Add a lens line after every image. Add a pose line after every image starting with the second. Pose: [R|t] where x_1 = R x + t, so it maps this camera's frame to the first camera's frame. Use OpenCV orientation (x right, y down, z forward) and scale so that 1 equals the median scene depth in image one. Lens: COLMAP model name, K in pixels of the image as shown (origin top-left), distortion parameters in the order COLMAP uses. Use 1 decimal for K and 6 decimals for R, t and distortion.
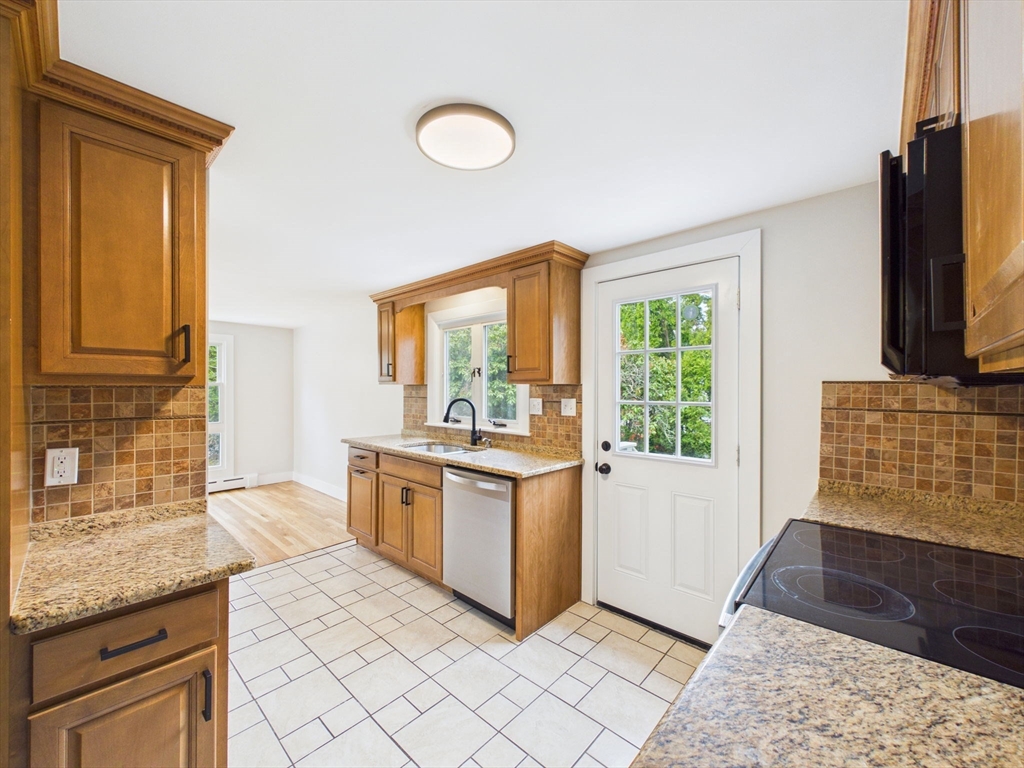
lens RADIAL K [[412.5, 0, 512.9], [0, 412.5, 393.2], [0, 0, 1]] dist [0.001386, 0.000253]
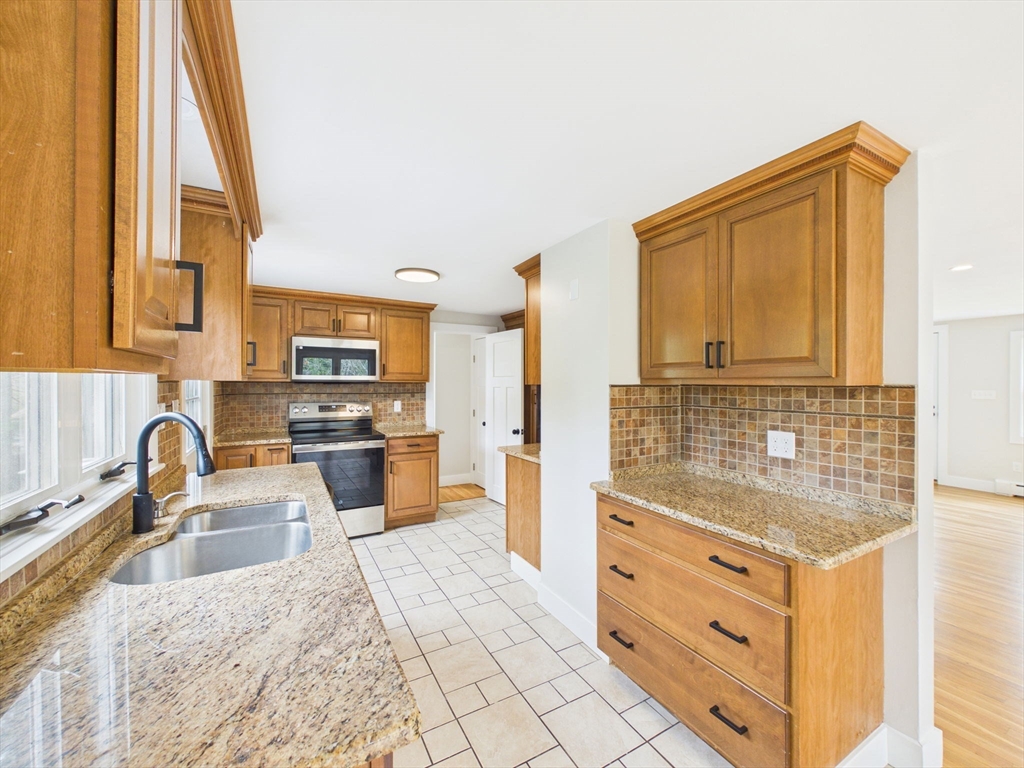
lens RADIAL K [[412.5, 0, 511.5], [0, 412.5, 385.3], [0, 0, 1]] dist [0.001386, 0.000253]
pose [[-0.950019, -0.006270, 0.312128, -0.651292], [-0.000534, 0.999829, 0.018461, -0.026458], [-0.312191, 0.017371, -0.949861, 1.482373]]
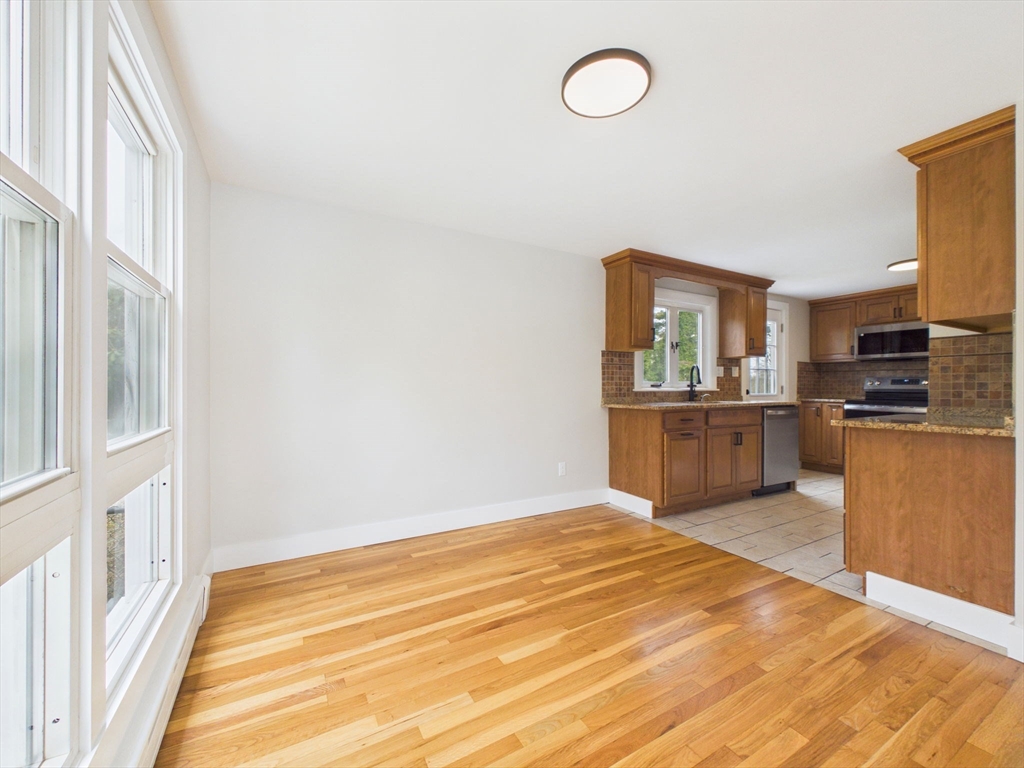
lens RADIAL K [[412.5, 0, 512.5], [0, 412.5, 387.6], [0, 0, 1]] dist [0.001386, 0.000253]
pose [[0.310854, -0.004073, 0.950449, -1.769276], [0.010866, 0.999941, 0.000732, 0.087355], [-0.950395, 0.010100, 0.310880, 1.327007]]
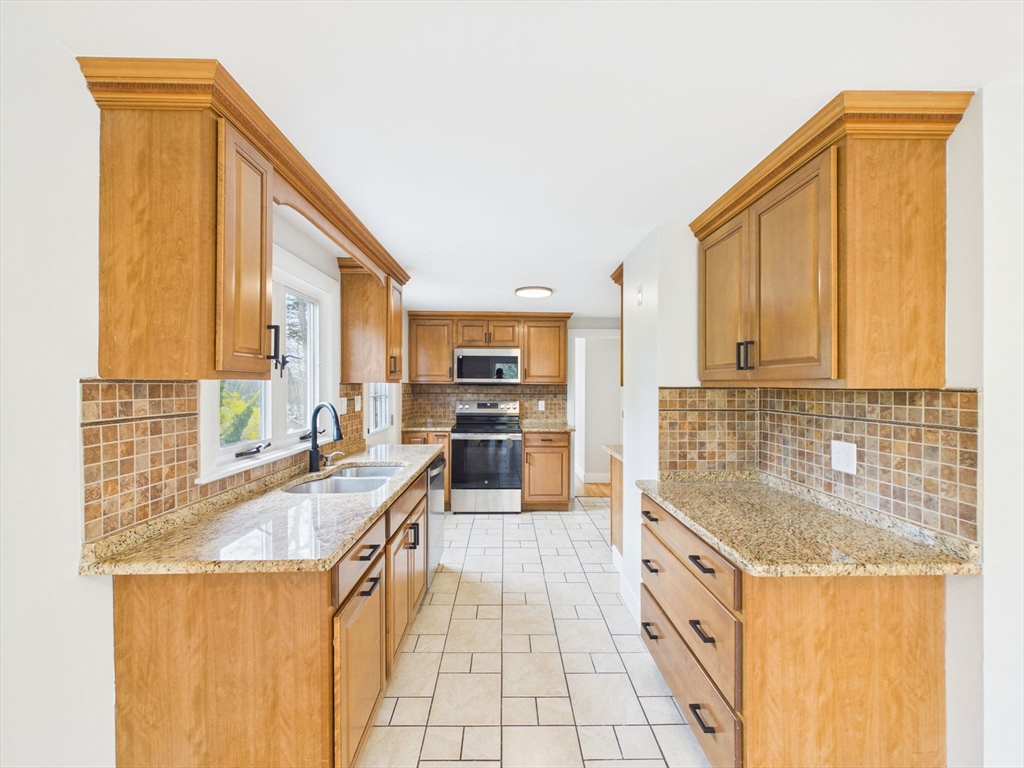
lens RADIAL K [[412.5, 0, 510.9], [0, 412.5, 386.7], [0, 0, 1]] dist [0.001386, 0.000253]
pose [[-0.688826, -0.008942, 0.724872, -0.952257], [0.004155, 0.999859, 0.016282, -0.027694], [-0.724915, 0.014228, -0.688691, 1.444144]]
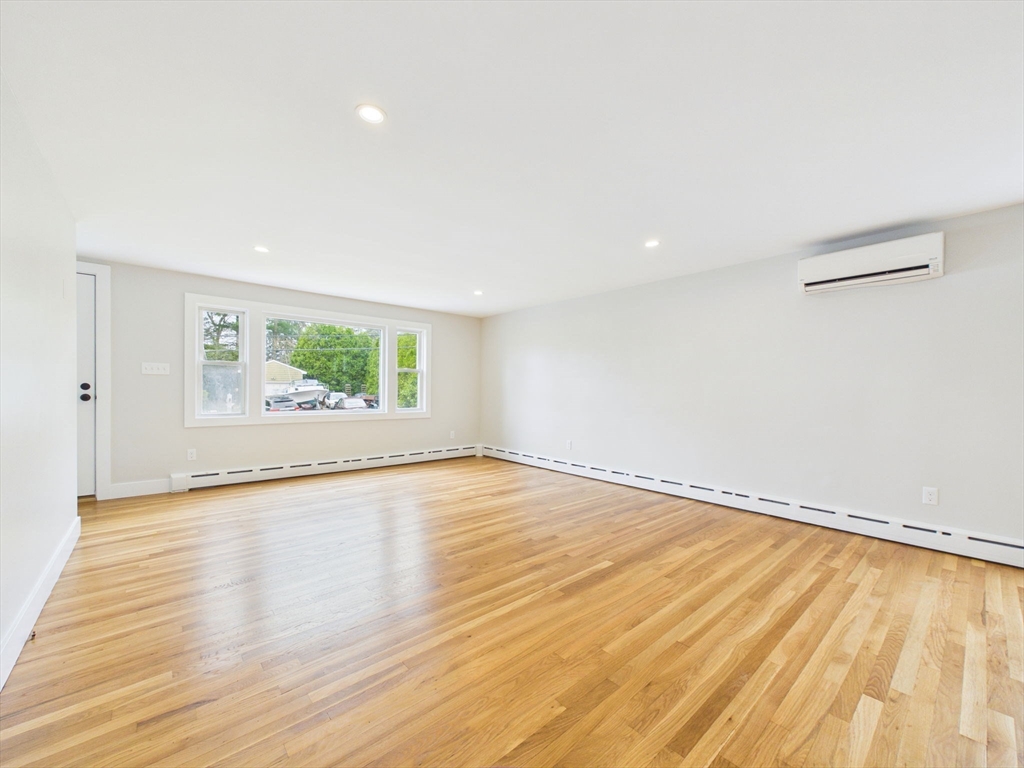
lens RADIAL K [[412.5, 0, 513.9], [0, 412.5, 392.1], [0, 0, 1]] dist [0.001386, 0.000253]
pose [[-0.109534, -0.002339, -0.993980, -0.809449], [-0.021415, 0.999771, 0.000007, 0.107840], [0.993752, 0.021287, -0.109559, 0.415737]]
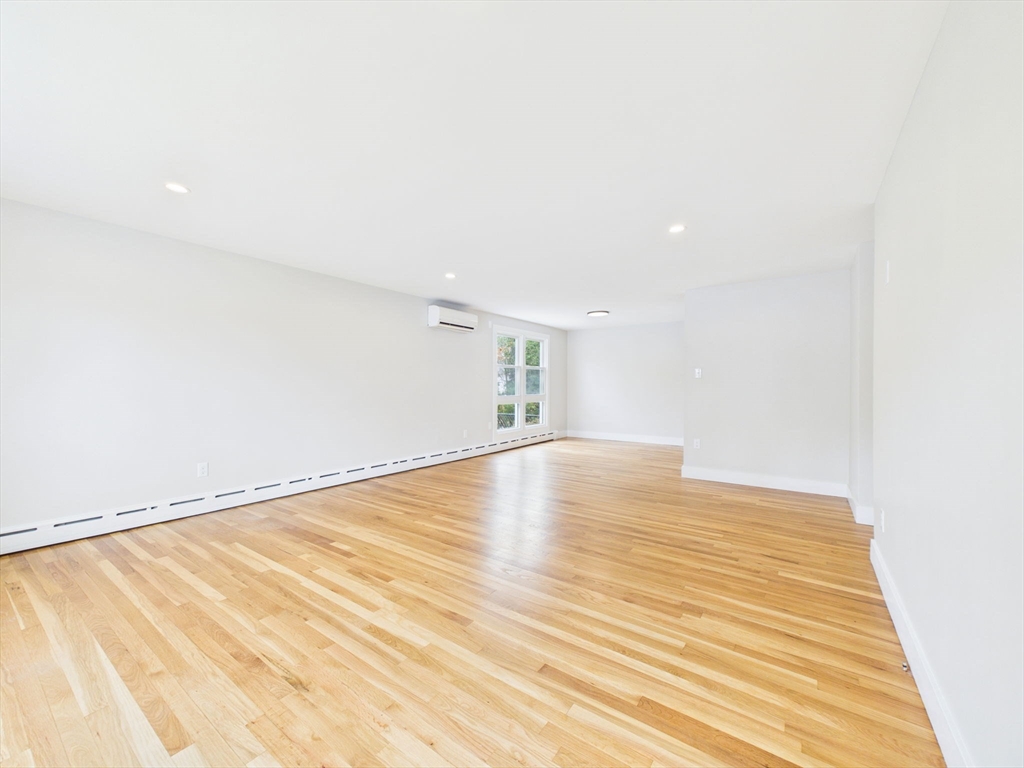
lens RADIAL K [[412.5, 0, 510.6], [0, 412.5, 387.5], [0, 0, 1]] dist [0.001386, 0.000253]
pose [[0.992063, 0.000485, 0.125737, -1.988141], [0.000694, 0.999956, -0.009335, 0.114748], [-0.125736, 0.009348, 0.992020, -0.897955]]
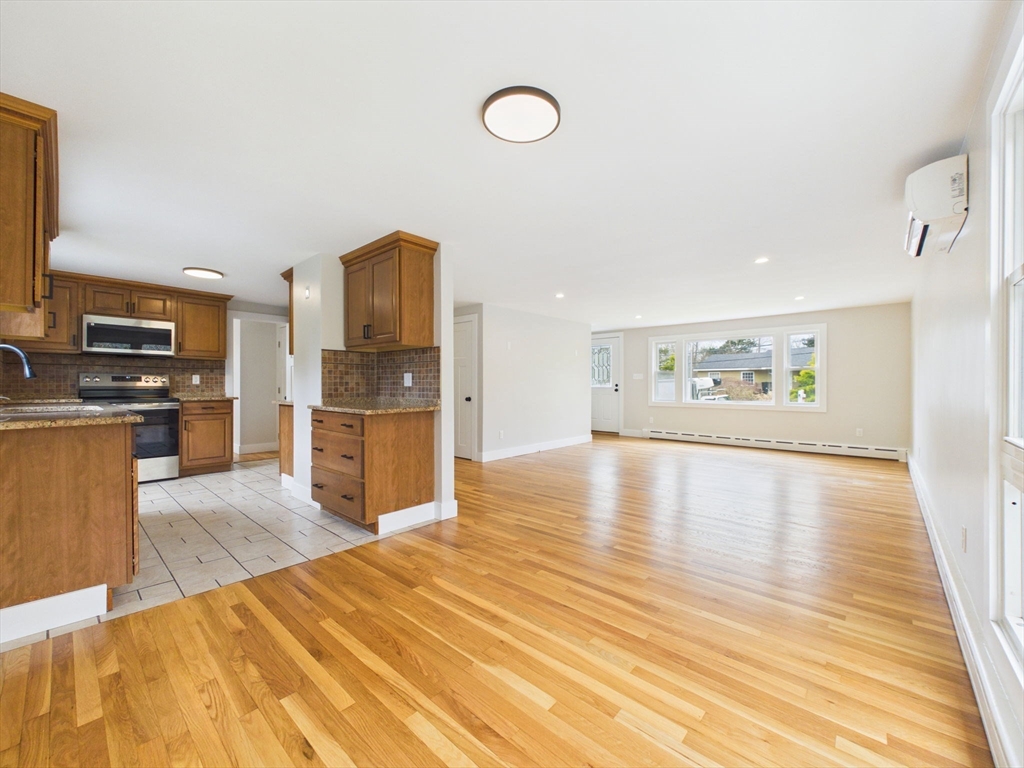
lens RADIAL K [[412.5, 0, 512.4], [0, 412.5, 385.2], [0, 0, 1]] dist [0.001386, 0.000253]
pose [[-0.999945, -0.004972, -0.009222, -1.172472], [-0.005097, 0.999896, 0.013503, 0.078550], [0.009154, 0.013550, -0.999866, 2.015674]]
